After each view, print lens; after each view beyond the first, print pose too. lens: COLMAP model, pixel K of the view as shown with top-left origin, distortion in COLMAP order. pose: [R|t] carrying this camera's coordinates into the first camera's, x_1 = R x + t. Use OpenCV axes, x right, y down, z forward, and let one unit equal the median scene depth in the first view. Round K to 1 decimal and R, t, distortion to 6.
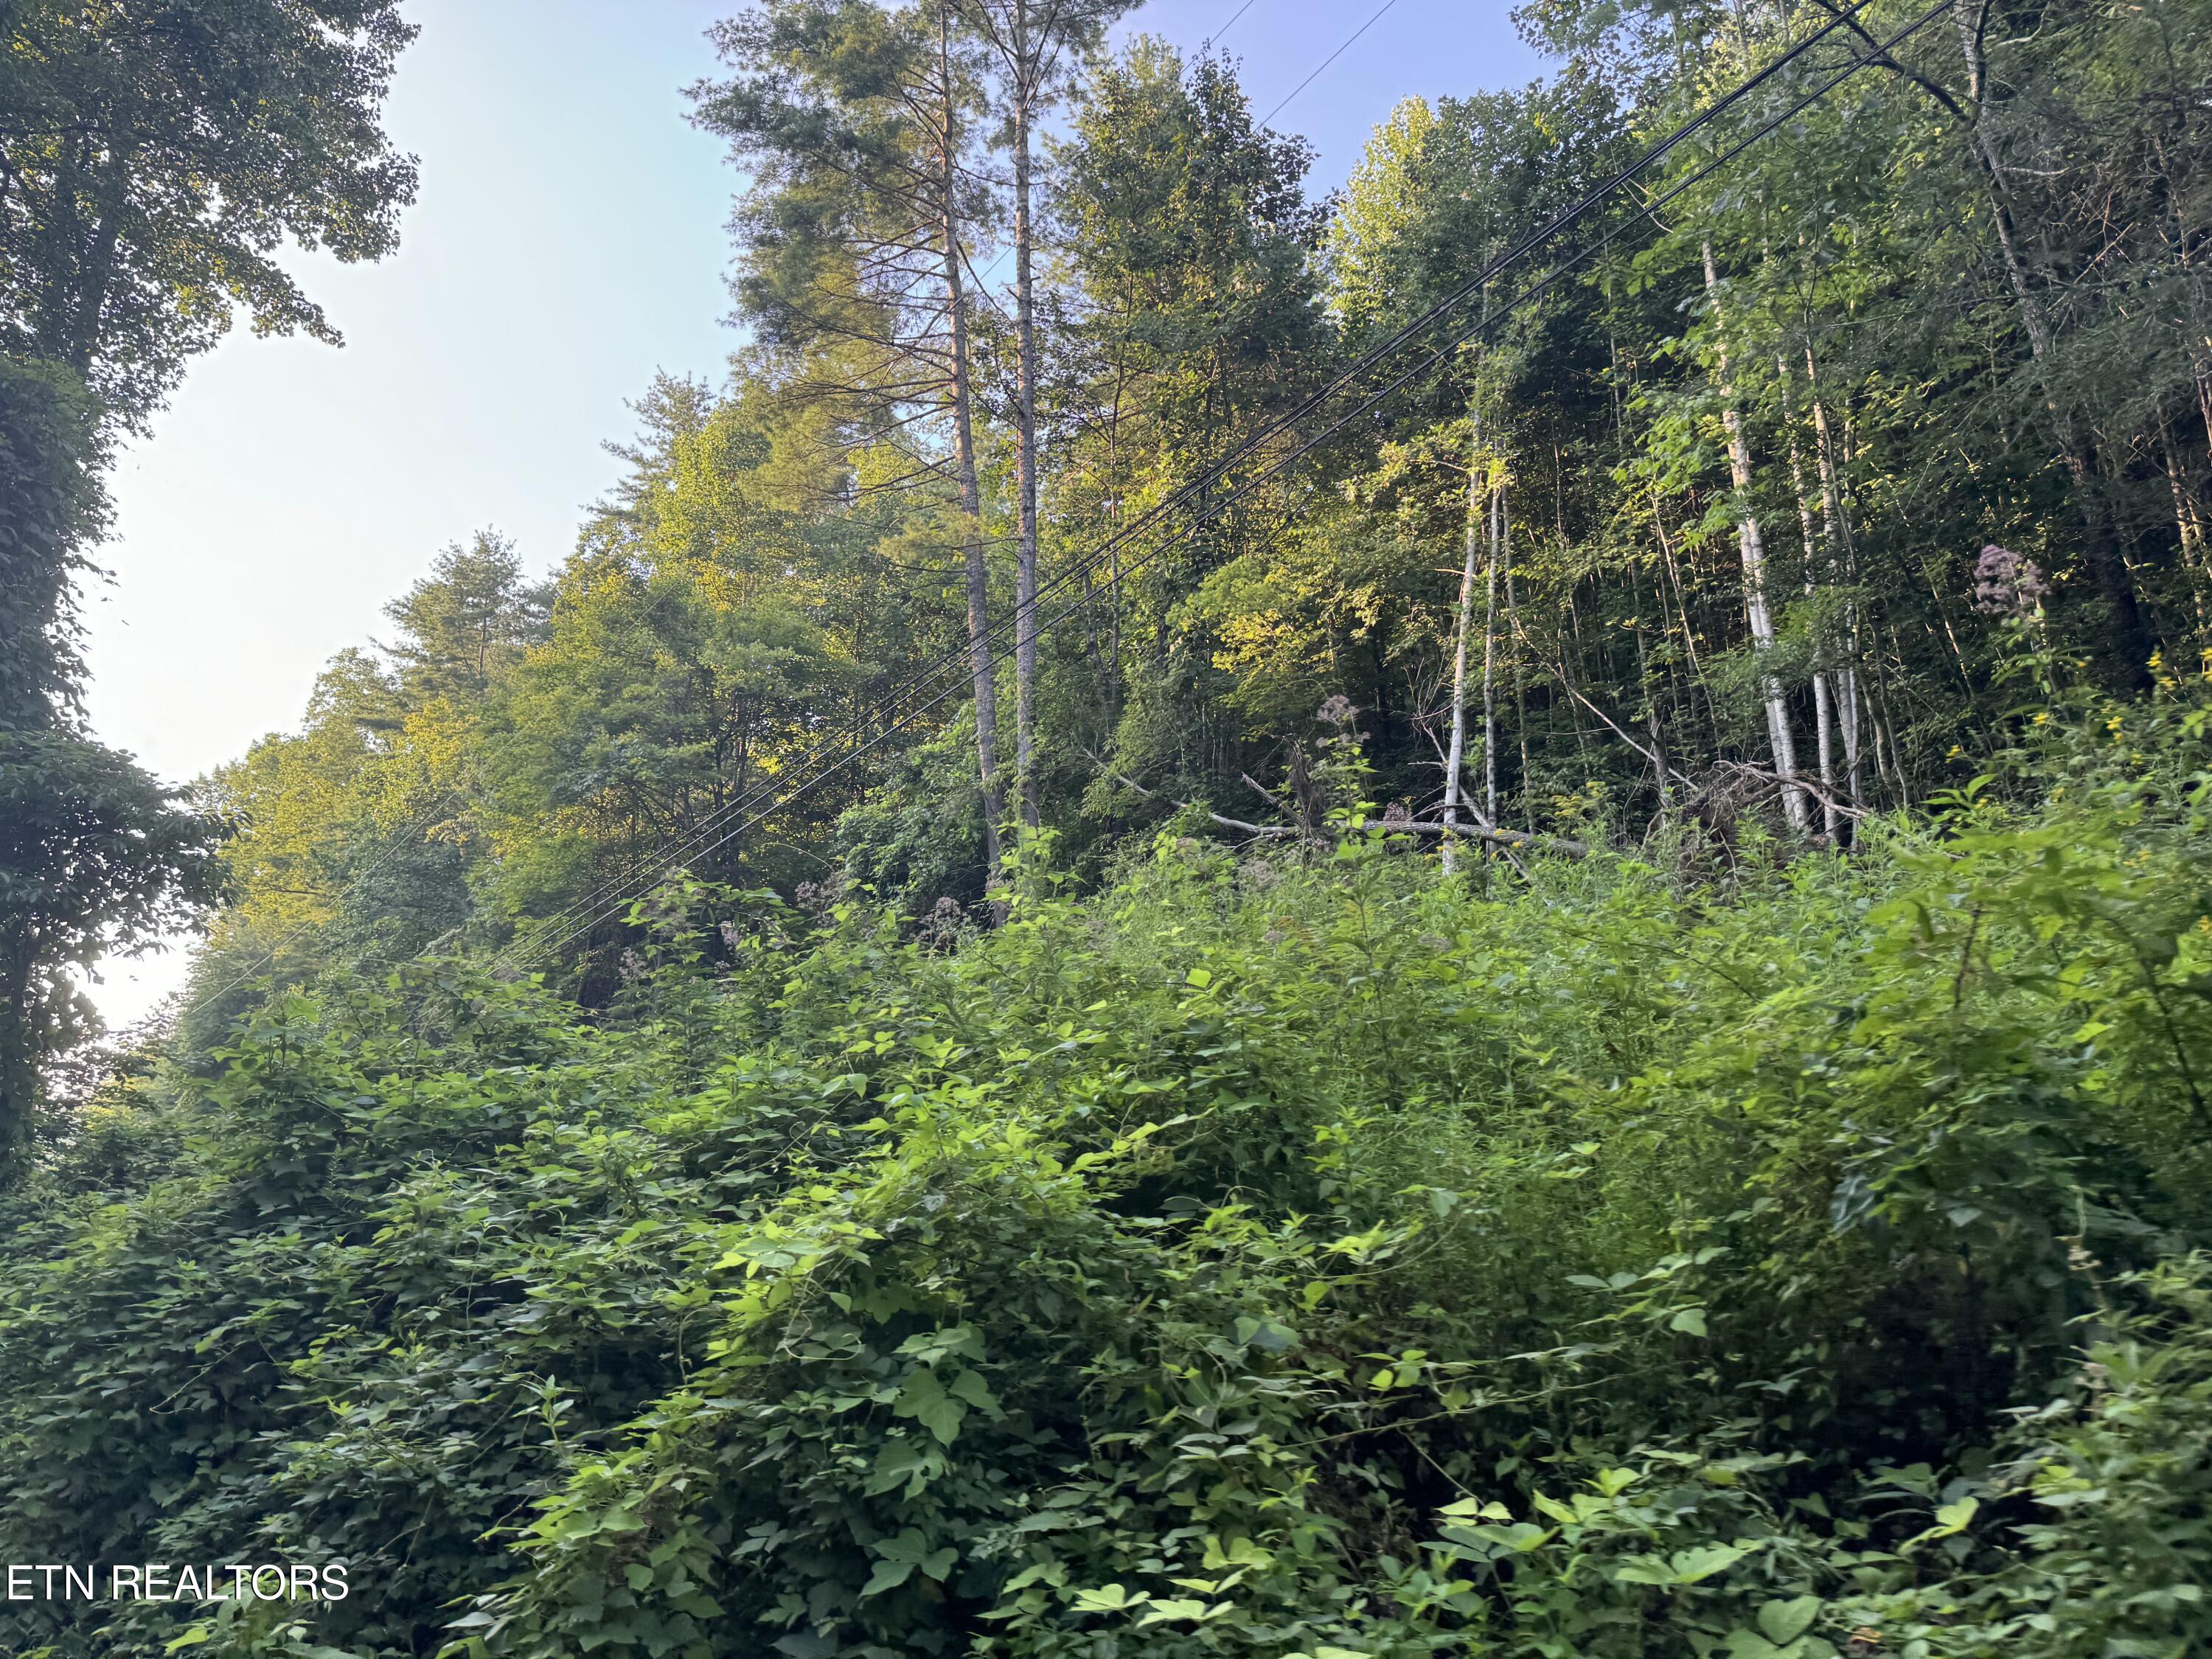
lens RADIAL K [[1551.8, 0, 1106.0], [0, 1551.8, 829.5], [0, 0, 1]] dist [0.007676, -0.000195]
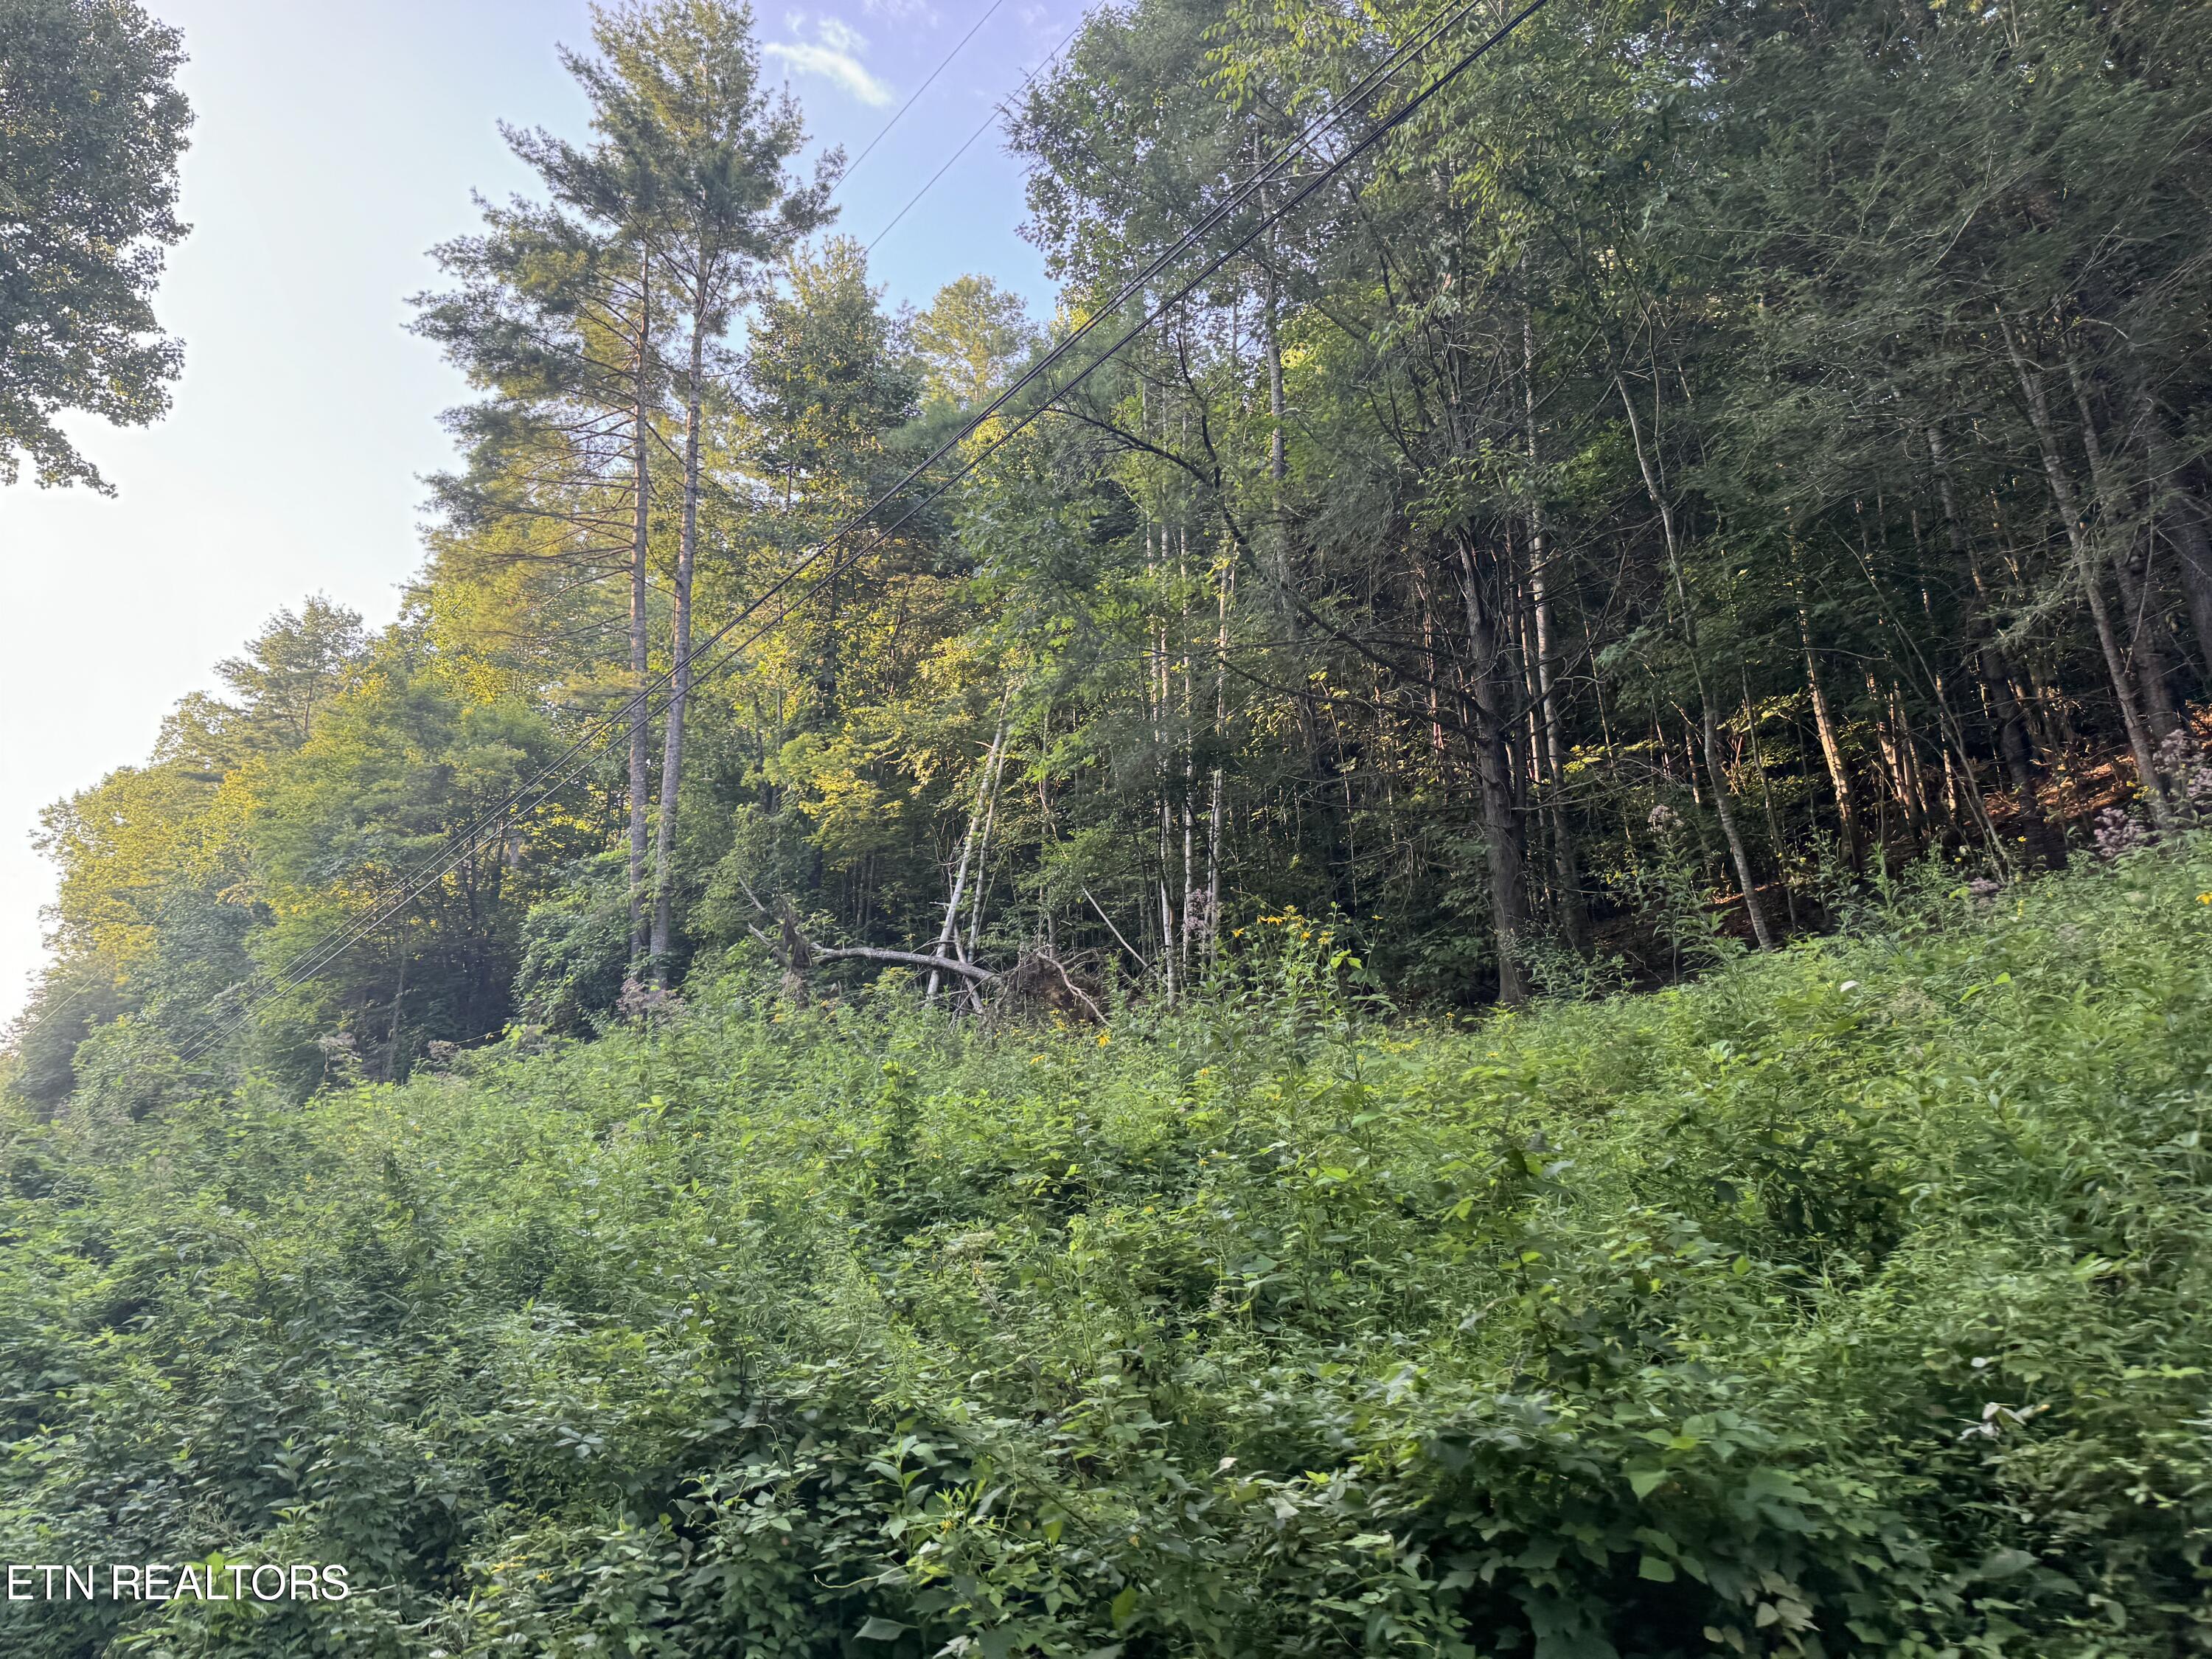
lens RADIAL K [[1544.6, 0, 1106.0], [0, 1544.6, 829.5], [0, 0, 1]] dist [-0.004570, 0.000483]
pose [[0.998624, 0.019866, 0.048537, 0.202771], [-0.019662, 0.999796, -0.004676, -0.072652], [-0.048619, 0.003715, 0.998810, -0.191894]]
